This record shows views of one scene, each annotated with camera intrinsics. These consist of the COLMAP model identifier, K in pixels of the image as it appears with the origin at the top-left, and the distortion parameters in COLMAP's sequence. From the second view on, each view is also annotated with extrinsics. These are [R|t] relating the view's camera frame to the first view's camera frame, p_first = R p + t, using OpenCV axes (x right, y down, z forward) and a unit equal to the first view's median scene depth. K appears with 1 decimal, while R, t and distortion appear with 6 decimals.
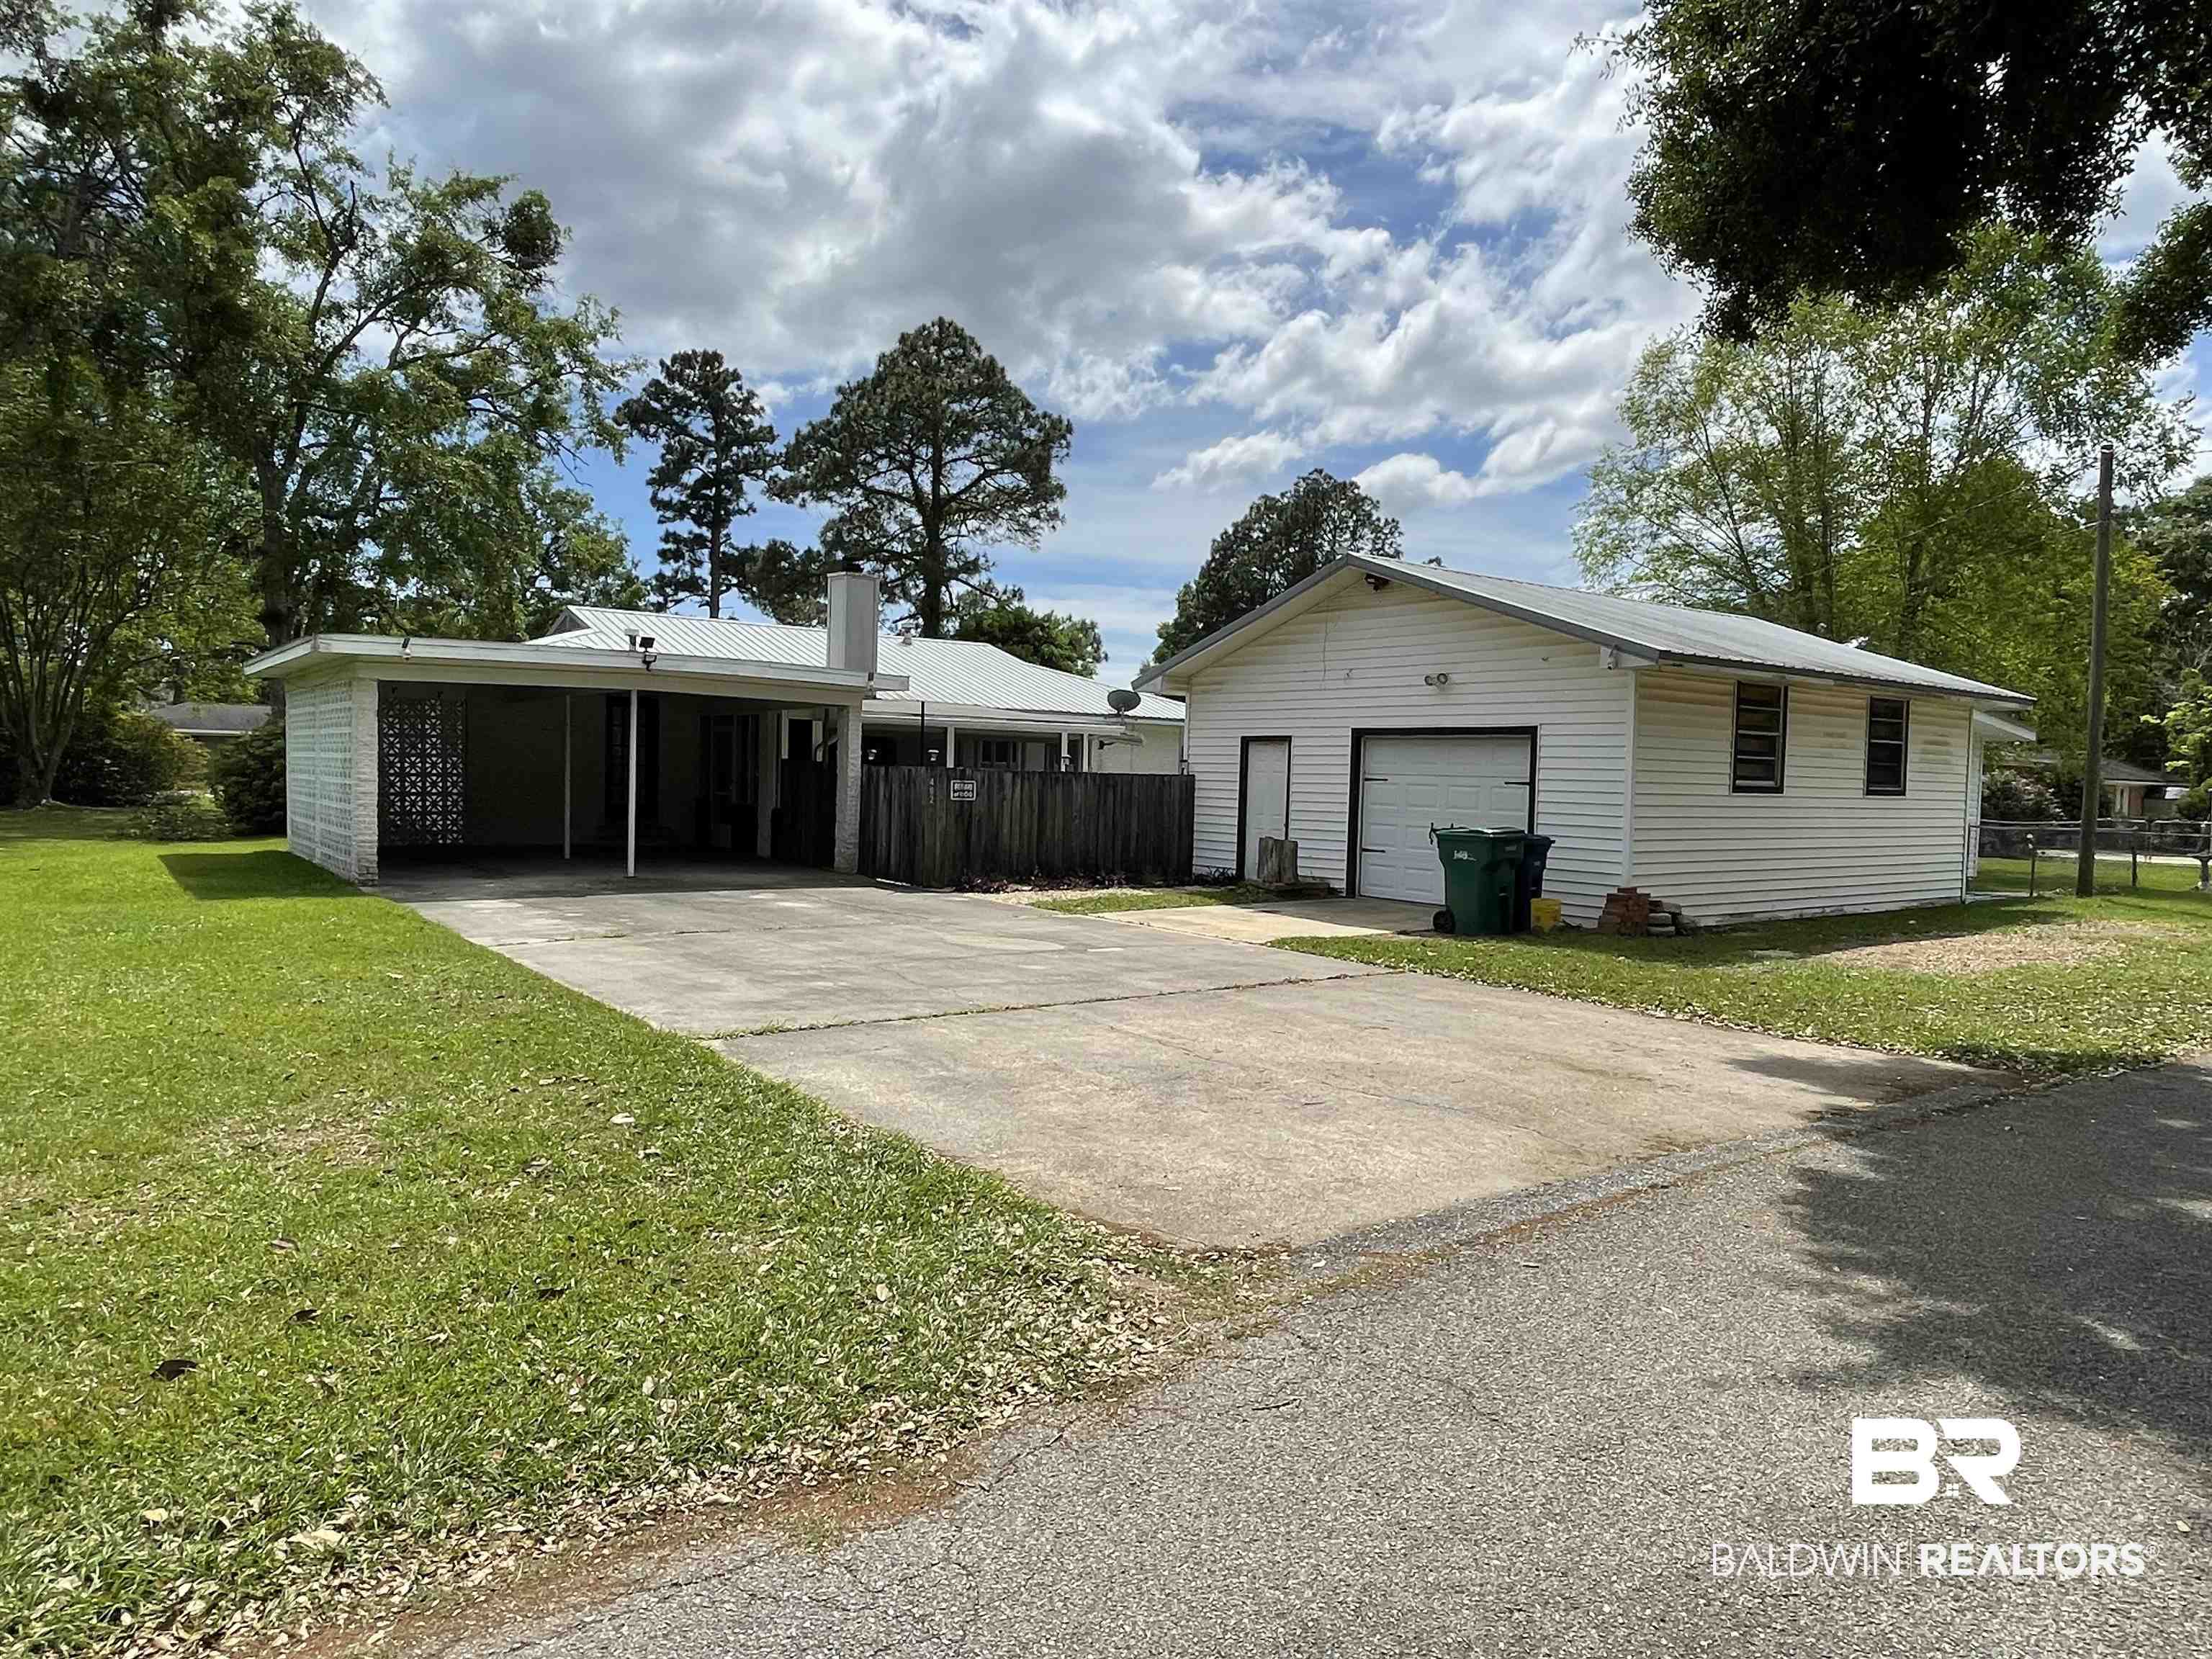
lens RADIAL K [[1361.0, 0, 1113.2], [0, 1361.0, 833.0], [0, 0, 1]] dist [-0.000713, -0.001612]
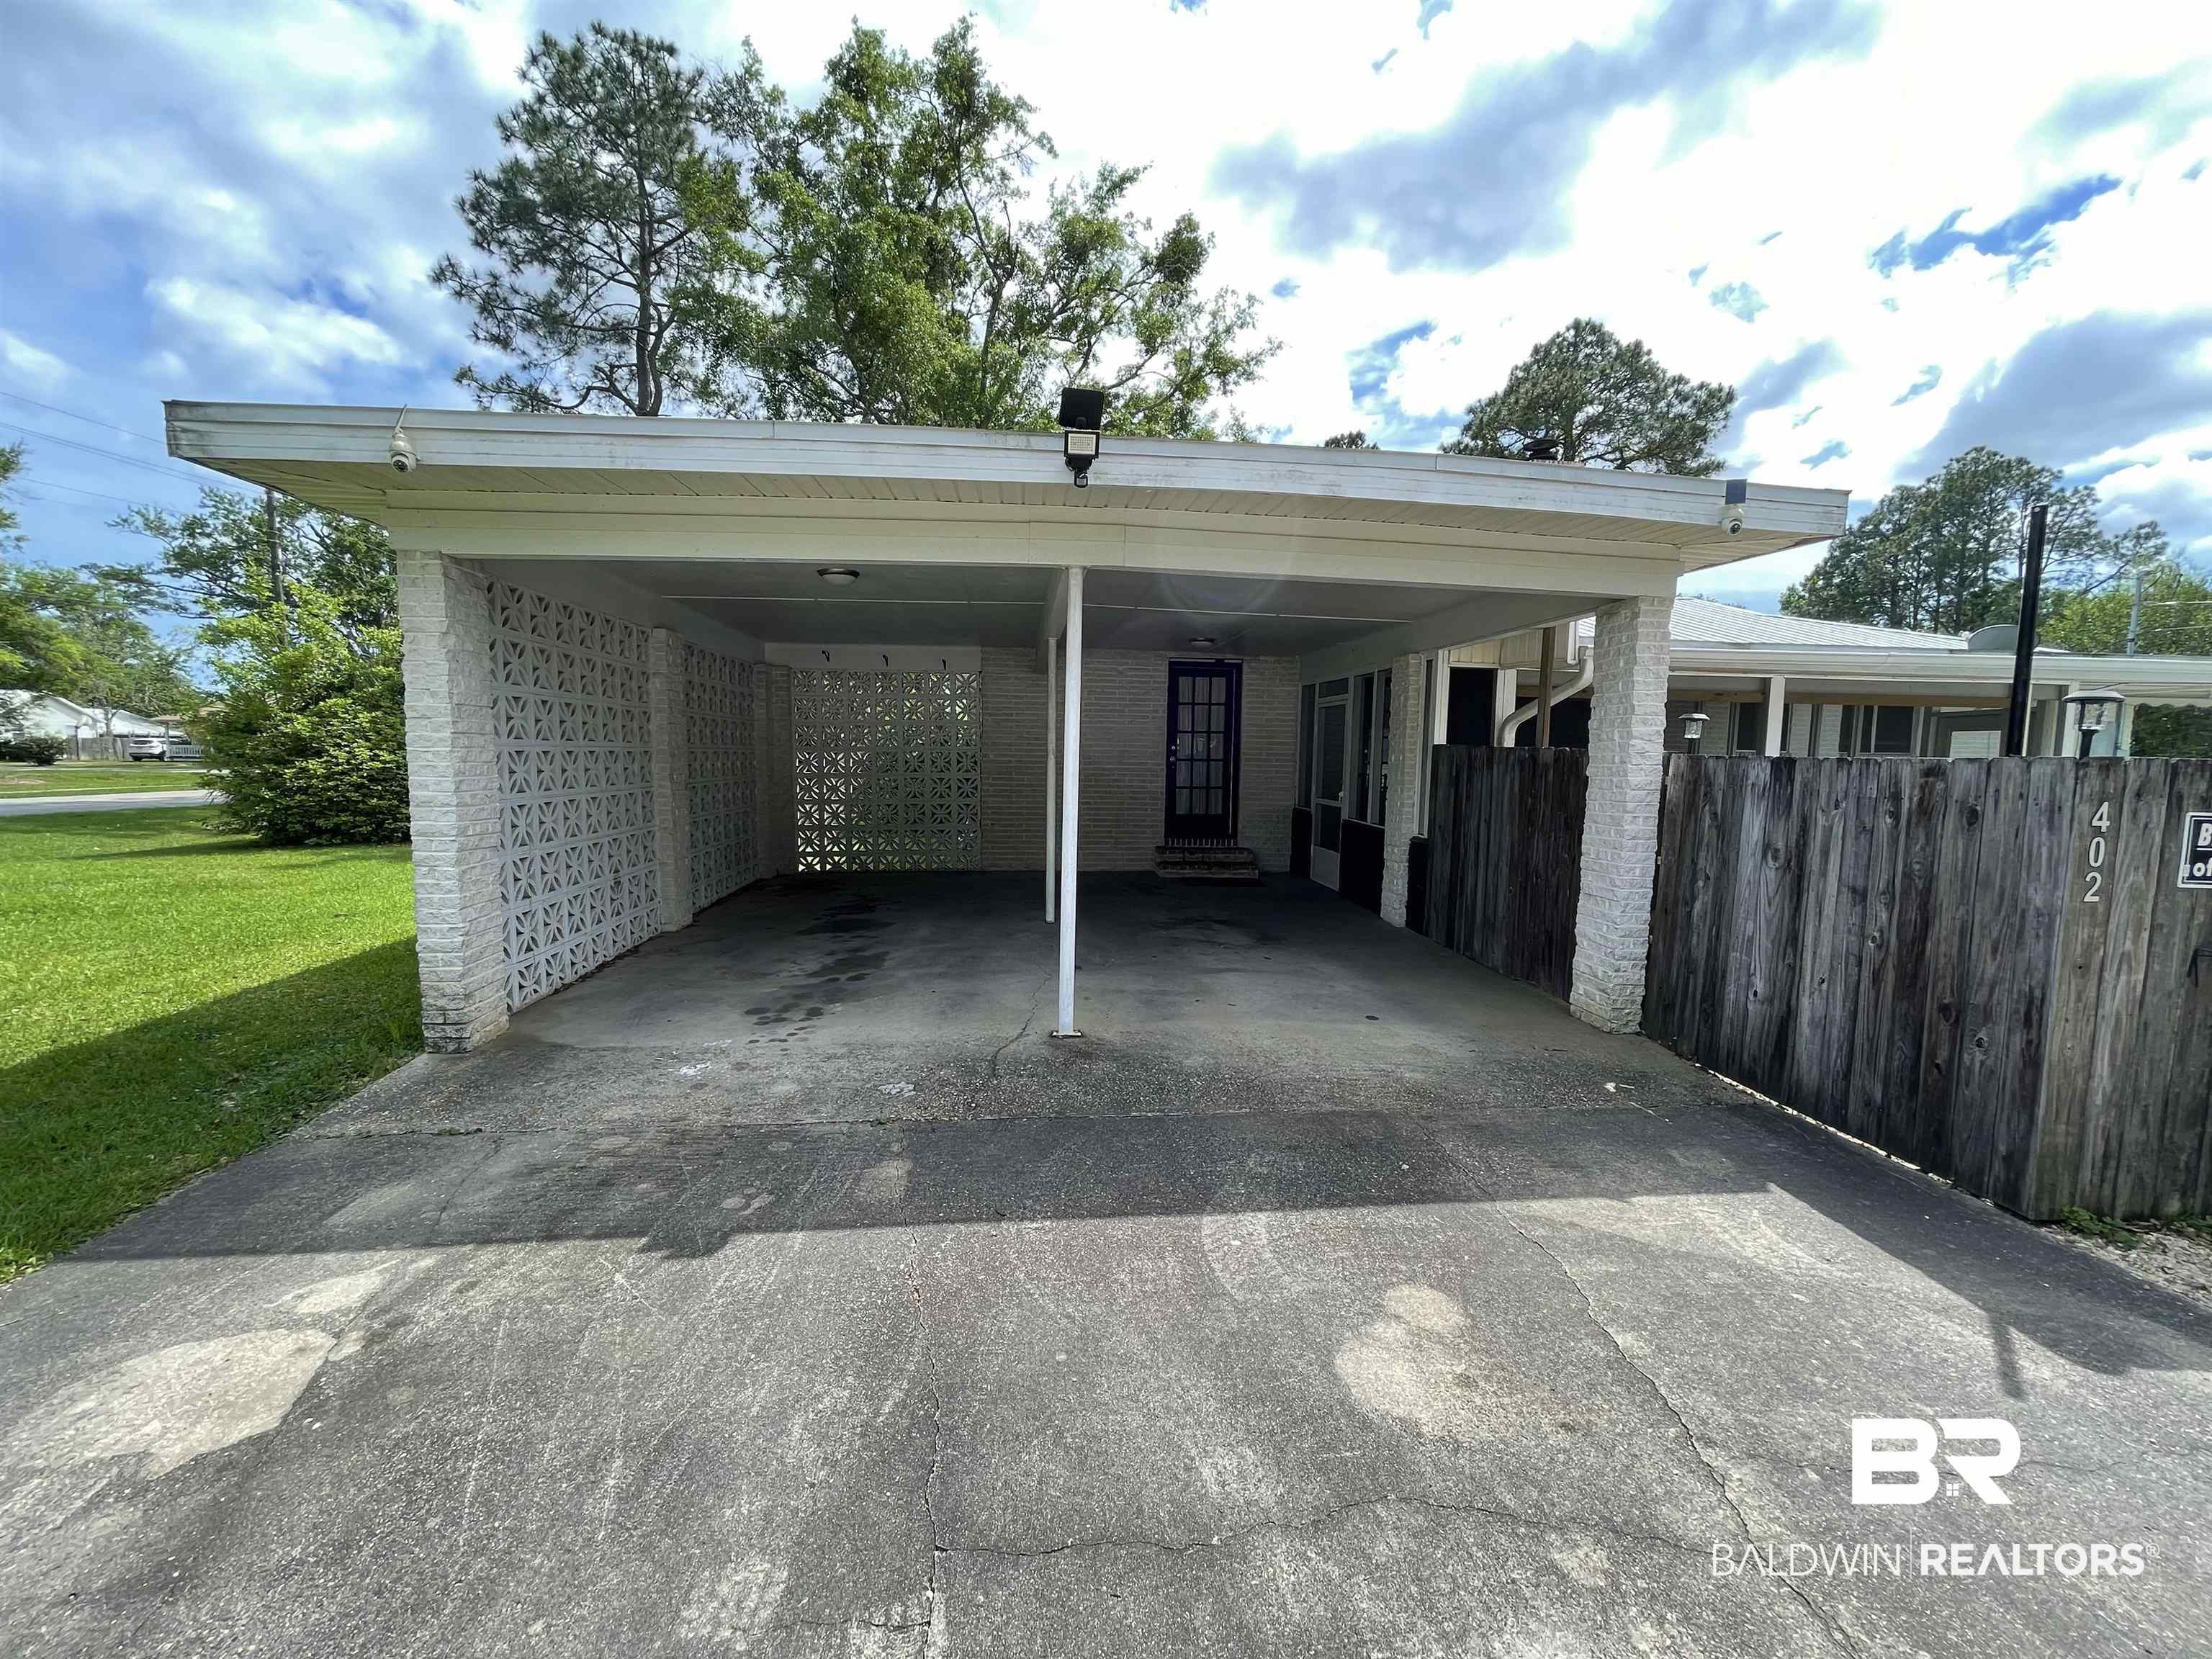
lens RADIAL K [[893.0, 0, 1111.8], [0, 893.0, 838.3], [0, 0, 1]] dist [-0.000430, 0.000924]
pose [[0.853185, 0.036353, -0.520340, -0.064779], [-0.016760, 0.998964, 0.042311, -0.011922], [0.521339, -0.027378, 0.852910, 0.245357]]
